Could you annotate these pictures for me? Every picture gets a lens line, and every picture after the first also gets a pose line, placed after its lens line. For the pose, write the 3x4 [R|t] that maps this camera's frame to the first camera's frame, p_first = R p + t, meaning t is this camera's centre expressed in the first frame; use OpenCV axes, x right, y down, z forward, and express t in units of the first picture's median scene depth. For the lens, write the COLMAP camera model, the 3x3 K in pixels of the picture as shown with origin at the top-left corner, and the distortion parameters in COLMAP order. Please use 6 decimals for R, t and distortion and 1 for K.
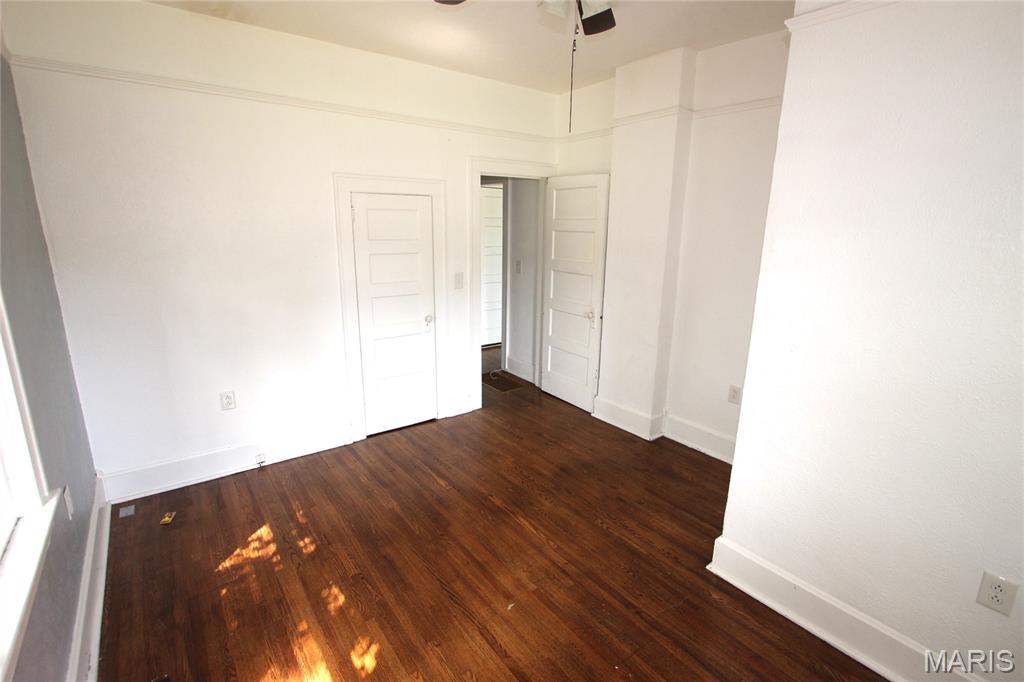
lens RADIAL K [[472.0, 0, 519.3], [0, 472.0, 336.8], [0, 0, 1]] dist [-0.017138, 0.000490]
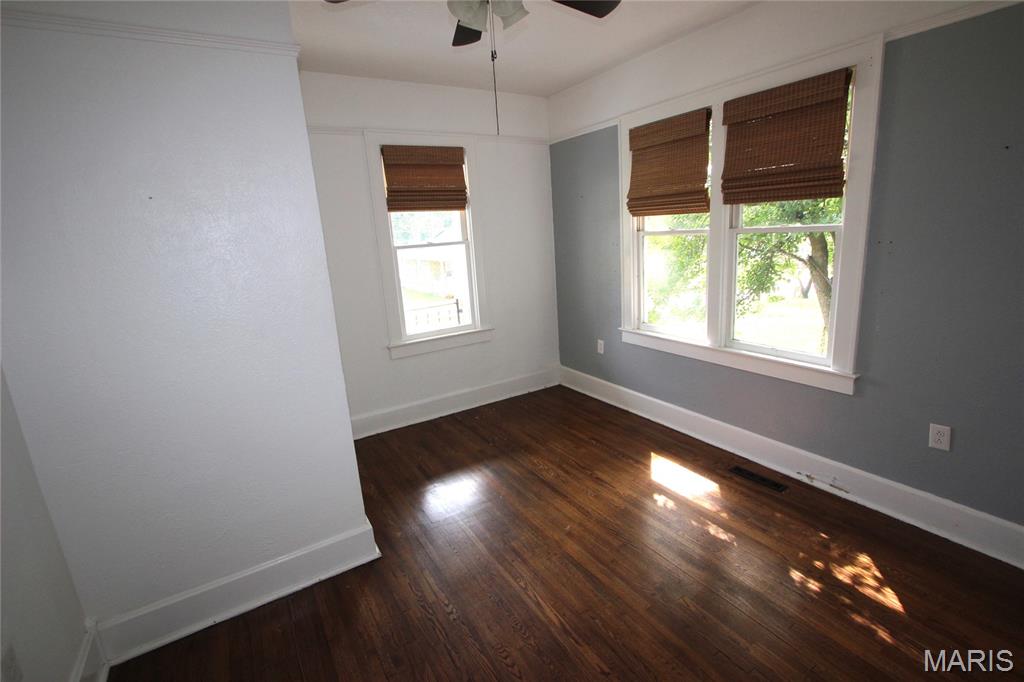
lens RADIAL K [[472.0, 0, 519.3], [0, 472.0, 336.8], [0, 0, 1]] dist [-0.017138, 0.000490]
pose [[-0.993814, 0.021709, 0.108914, -0.034426], [0.068852, 0.889930, 0.450871, -0.398333], [-0.087138, 0.455580, -0.885920, 1.684927]]
